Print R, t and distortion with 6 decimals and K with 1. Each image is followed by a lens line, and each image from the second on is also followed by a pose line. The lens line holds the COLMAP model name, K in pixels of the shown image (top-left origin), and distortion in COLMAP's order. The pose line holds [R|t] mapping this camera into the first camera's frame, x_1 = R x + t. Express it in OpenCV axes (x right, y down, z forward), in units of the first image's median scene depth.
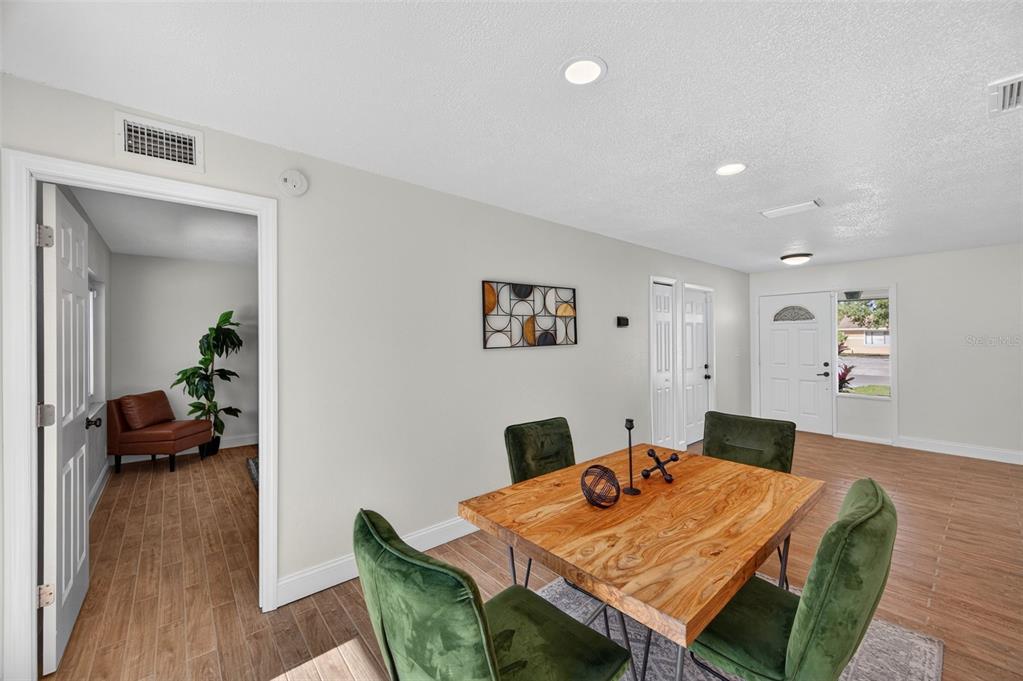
lens RADIAL K [[401.9, 0, 522.7], [0, 401.9, 334.5], [0, 0, 1]] dist [0.003694, 0.000122]
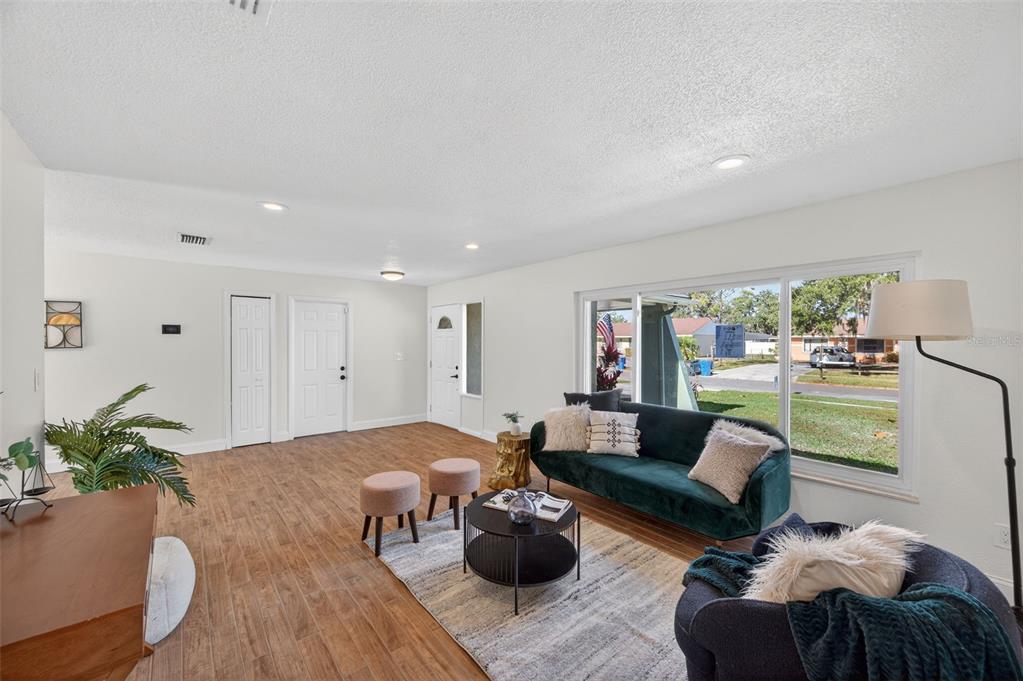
lens RADIAL K [[395.8, 0, 512.9], [0, 395.8, 342.5], [0, 0, 1]] dist [0.002702, -0.000110]
pose [[0.999848, 0.007150, -0.015891, 1.681494], [-0.007034, 0.999948, 0.007342, -0.011141], [0.015942, -0.007230, 0.999847, -0.214067]]
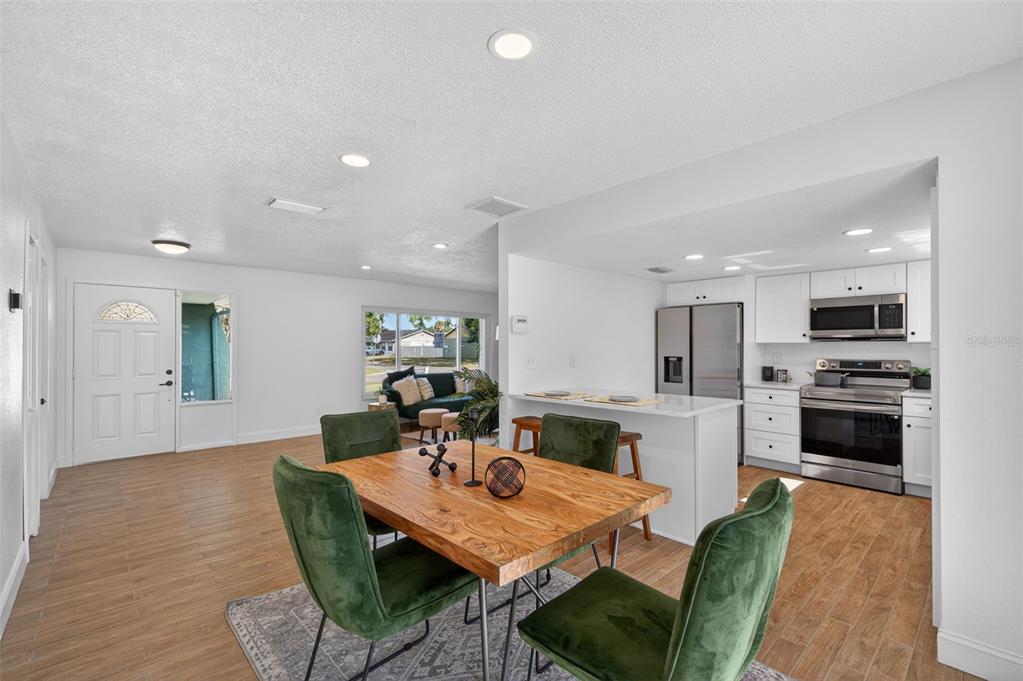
lens RADIAL K [[446.1, 0, 511.0], [0, 446.1, 343.1], [0, 0, 1]] dist [0.006467, -0.000016]
pose [[-0.021465, 0.013424, 0.999679, -0.437351], [-0.007442, 0.999880, -0.013587, 0.033235], [-0.999742, -0.007731, -0.021362, 0.495396]]
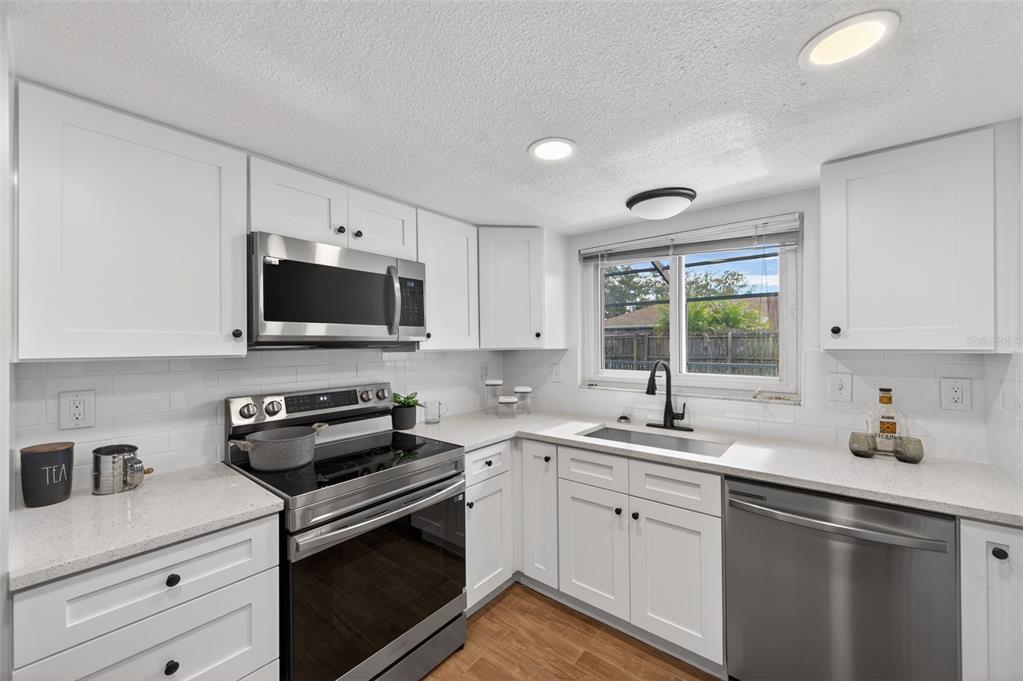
lens RADIAL K [[395.8, 0, 512.9], [0, 395.8, 342.5], [0, 0, 1]] dist [0.002702, -0.000110]
pose [[-0.986761, 0.014121, -0.161567, 0.796243], [0.015591, 0.999848, -0.007831, -0.002089], [0.161431, -0.010247, -0.986831, -0.025519]]
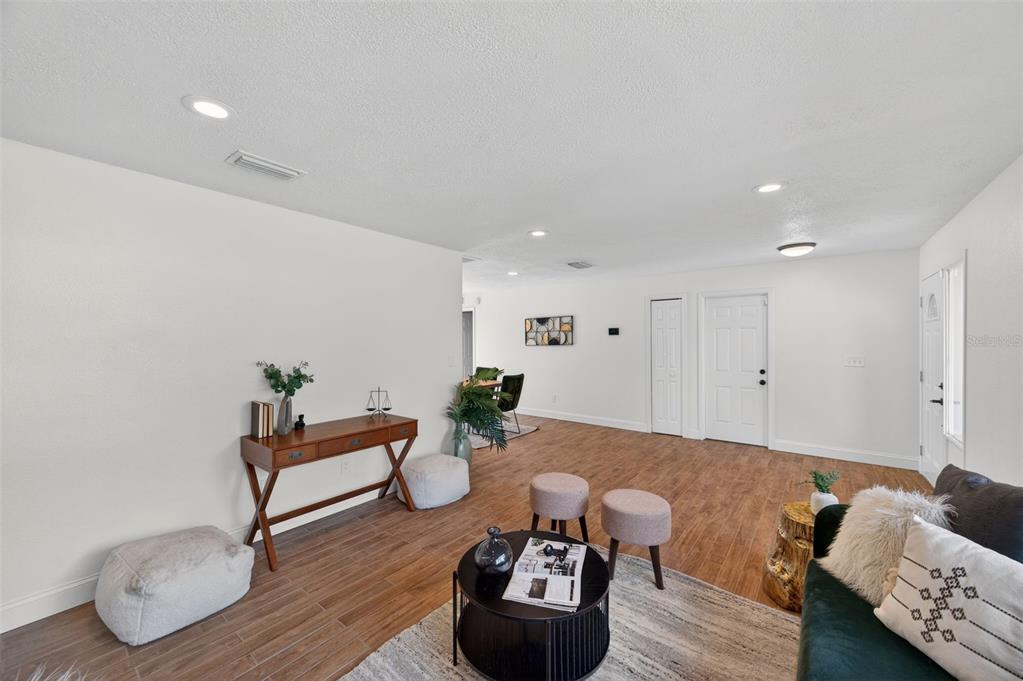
lens RADIAL K [[395.8, 0, 512.9], [0, 395.8, 342.5], [0, 0, 1]] dist [0.002702, -0.000110]
pose [[0.197993, 0.009986, -0.980152, 2.224510], [0.009104, 0.999886, 0.012026, -0.014078], [0.980161, -0.011304, 0.197880, 0.395418]]
